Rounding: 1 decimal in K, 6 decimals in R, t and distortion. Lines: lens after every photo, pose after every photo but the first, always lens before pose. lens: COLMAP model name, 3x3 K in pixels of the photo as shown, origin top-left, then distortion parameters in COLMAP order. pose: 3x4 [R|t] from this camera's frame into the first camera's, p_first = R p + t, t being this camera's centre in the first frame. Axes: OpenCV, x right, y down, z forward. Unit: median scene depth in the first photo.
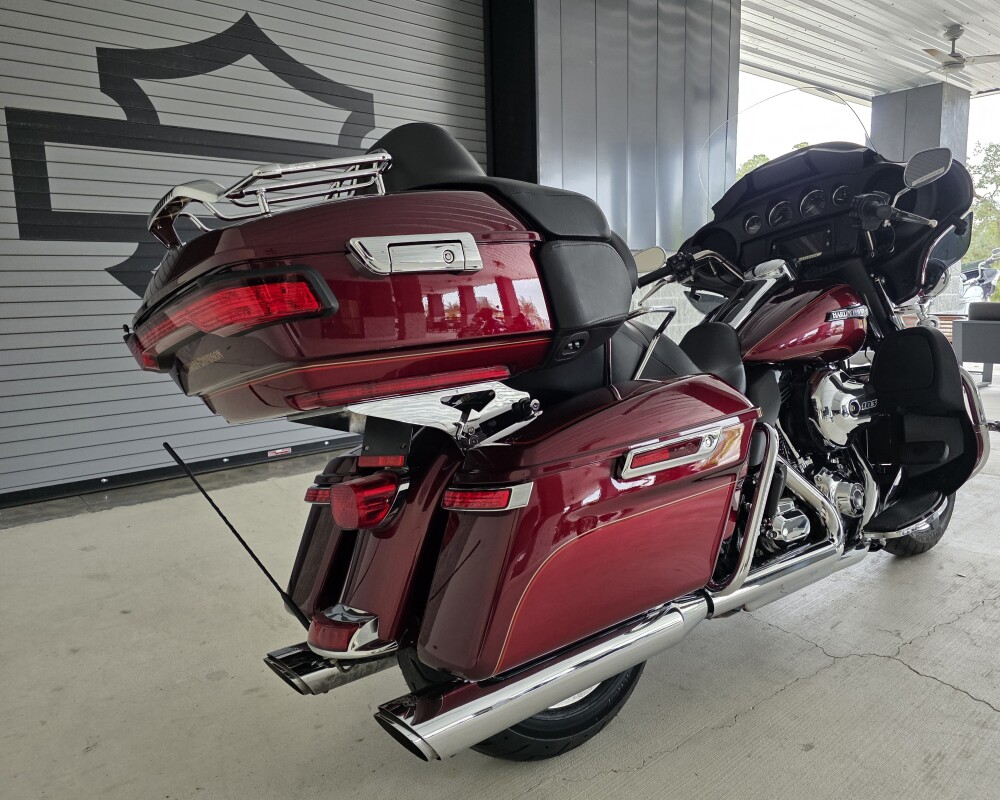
lens RADIAL K [[763.8, 0, 501.6], [0, 763.8, 398.2], [0, 0, 1]] dist [0.028781, -0.012279]
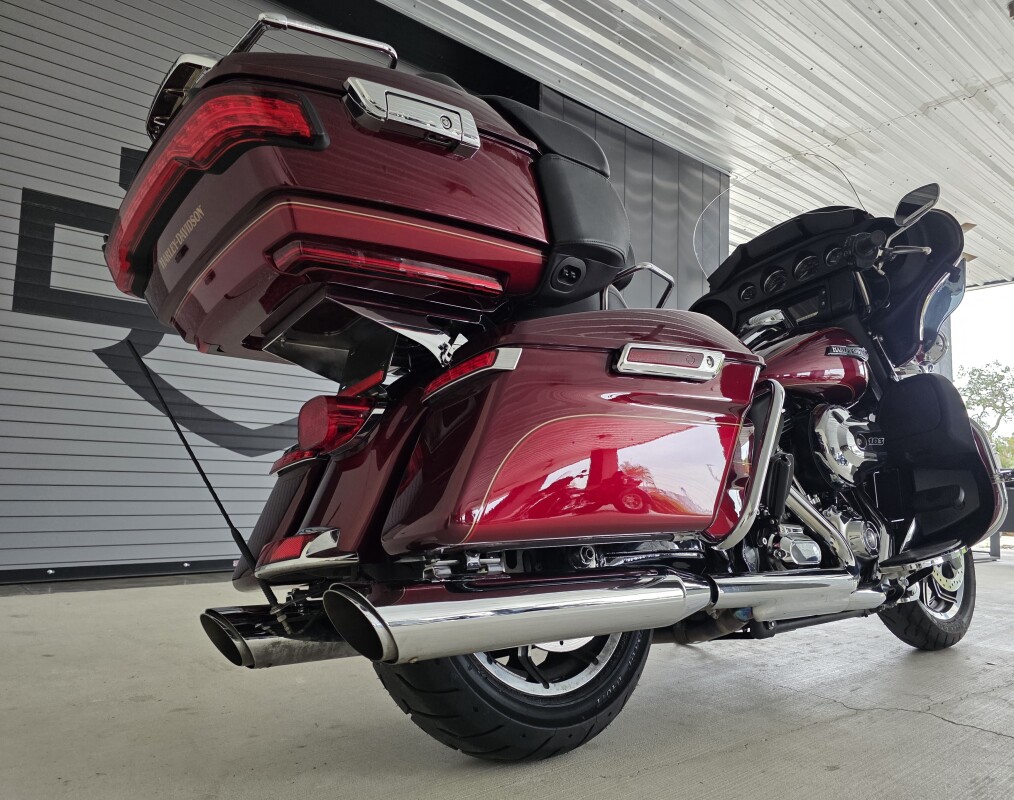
lens RADIAL K [[782.7, 0, 503.8], [0, 782.7, 400.2], [0, 0, 1]] dist [0.028028, -0.015080]
pose [[0.998648, 0.051303, 0.008386, 0.007807], [-0.047714, 0.968649, -0.243806, 0.213421], [-0.020631, 0.243077, 0.969788, 0.052517]]
